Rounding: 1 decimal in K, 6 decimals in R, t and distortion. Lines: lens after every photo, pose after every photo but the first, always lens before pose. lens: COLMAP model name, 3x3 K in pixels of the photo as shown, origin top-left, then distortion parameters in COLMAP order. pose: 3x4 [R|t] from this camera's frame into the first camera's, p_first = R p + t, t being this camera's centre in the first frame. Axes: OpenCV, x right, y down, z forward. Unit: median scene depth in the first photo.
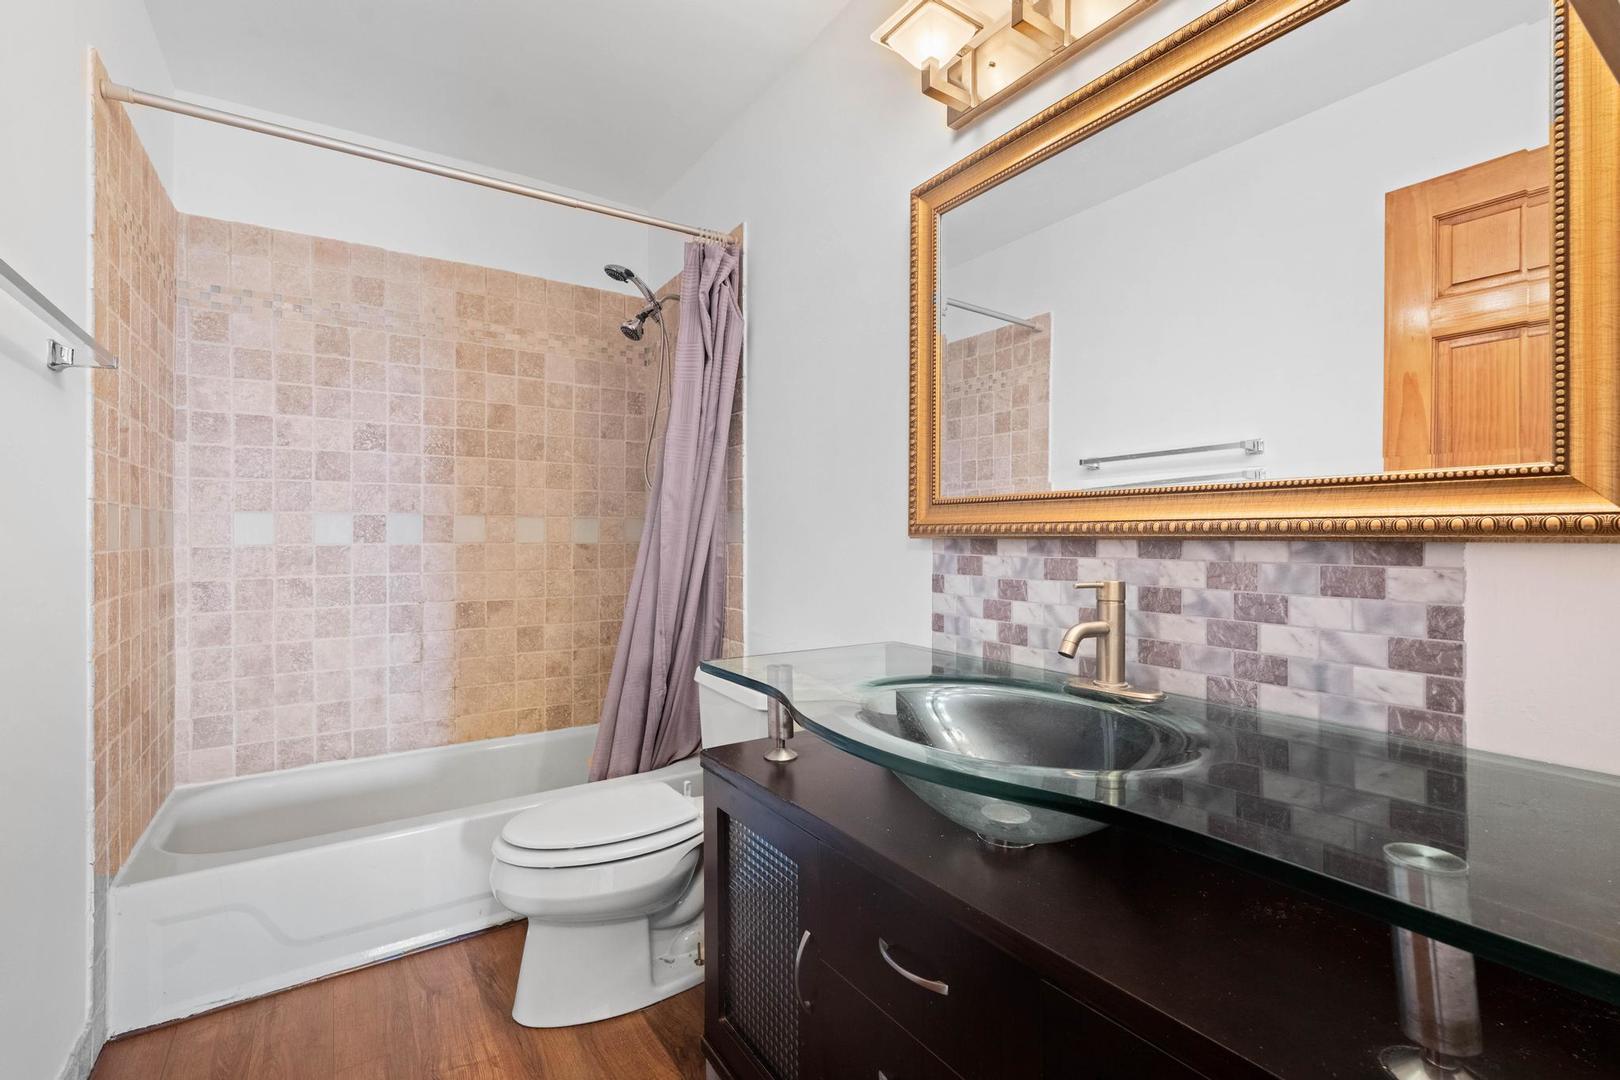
lens RADIAL K [[721.5, 0, 812.3], [0, 721.5, 536.6], [0, 0, 1]] dist [-0.002748, -0.000484]
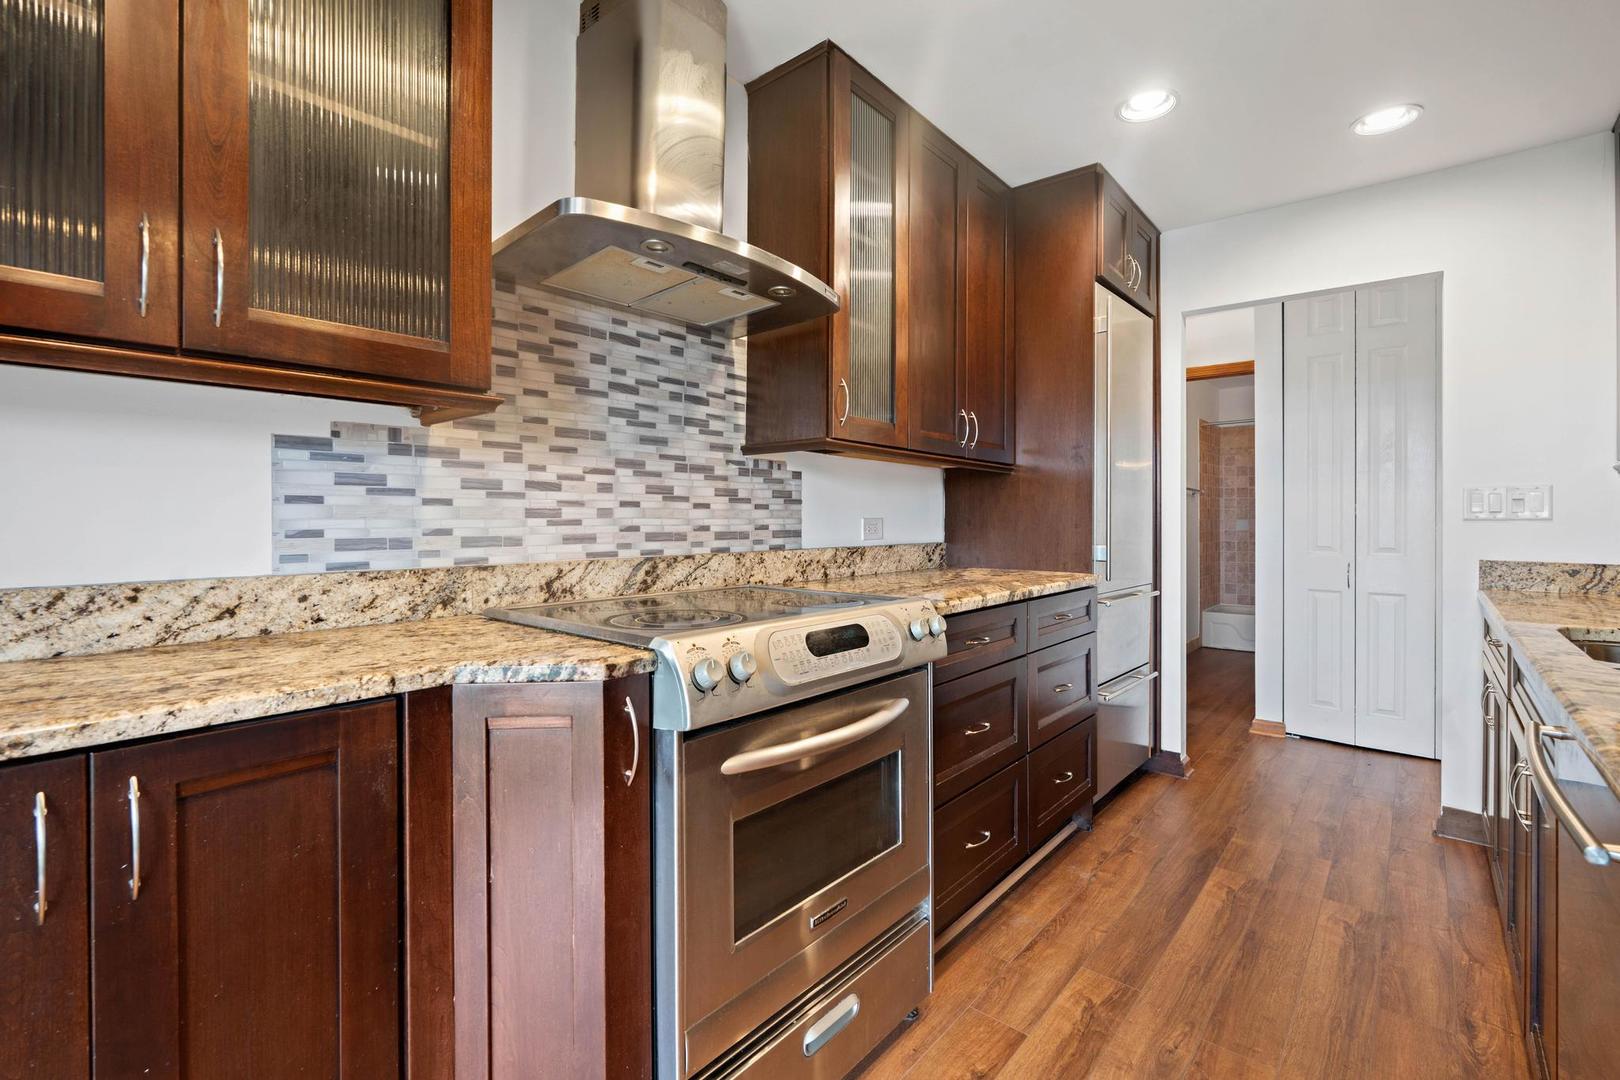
lens RADIAL K [[721.5, 0, 797.4], [0, 721.5, 522.8], [0, 0, 1]] dist [-0.002748, -0.000484]
pose [[0.273300, 0.000804, -0.961928, 1.725575], [0.001381, 0.999998, 0.001228, -0.025816], [0.961928, -0.001664, 0.273299, -1.729659]]
